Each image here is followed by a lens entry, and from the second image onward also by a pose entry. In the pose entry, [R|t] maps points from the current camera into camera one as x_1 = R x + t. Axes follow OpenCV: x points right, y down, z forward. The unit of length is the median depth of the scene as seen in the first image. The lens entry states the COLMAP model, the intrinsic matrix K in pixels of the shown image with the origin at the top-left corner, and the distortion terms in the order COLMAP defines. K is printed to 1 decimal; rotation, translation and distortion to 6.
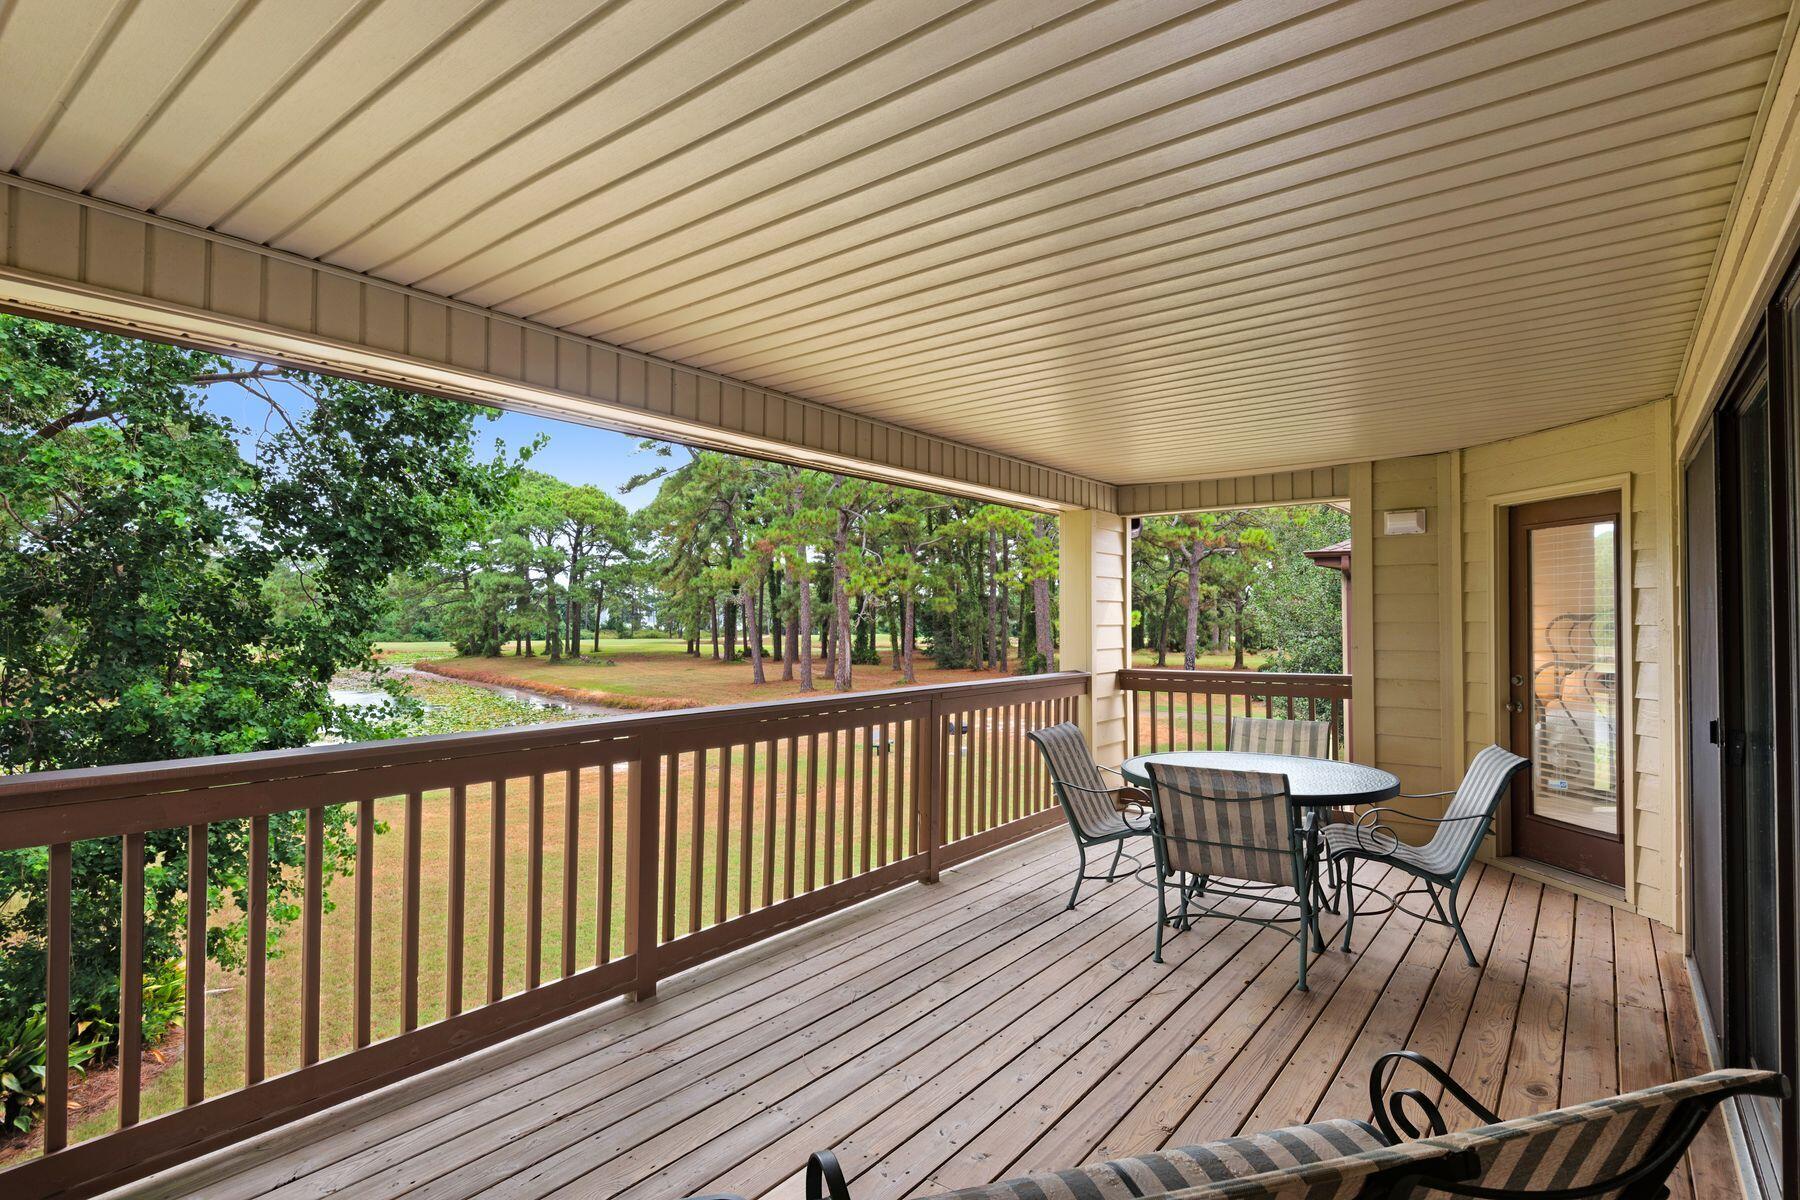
lens RADIAL K [[868.4, 0, 880.2], [0, 868.4, 600.2], [0, 0, 1]] dist [0.033101, -0.022027]
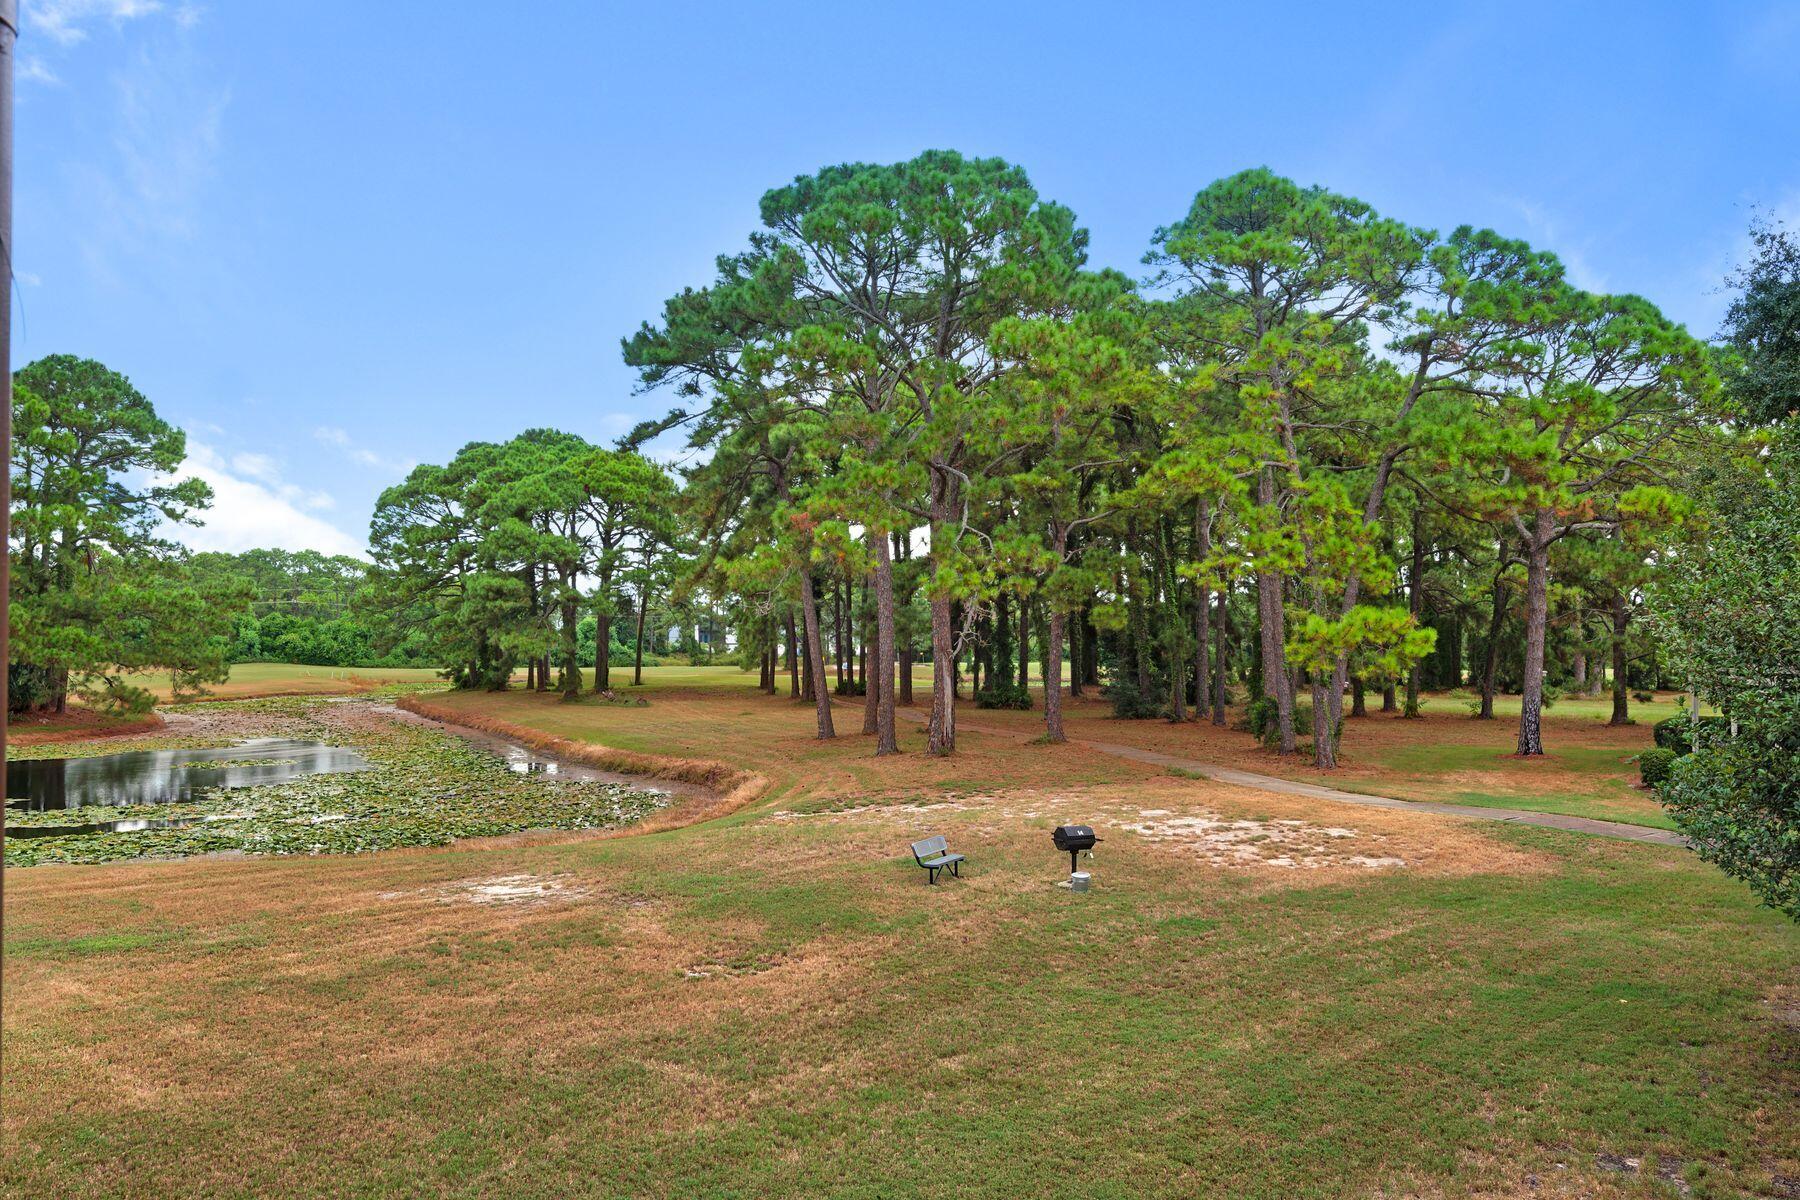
lens RADIAL K [[1162.8, 0, 932.6], [0, 1162.8, 605.2], [0, 0, 1]] dist [0.023861, -0.000178]
pose [[0.989890, -0.000605, -0.141833, 0.053965], [-0.000464, 0.999972, -0.007503, 0.002020], [0.141833, 0.007493, 0.989862, 0.125573]]
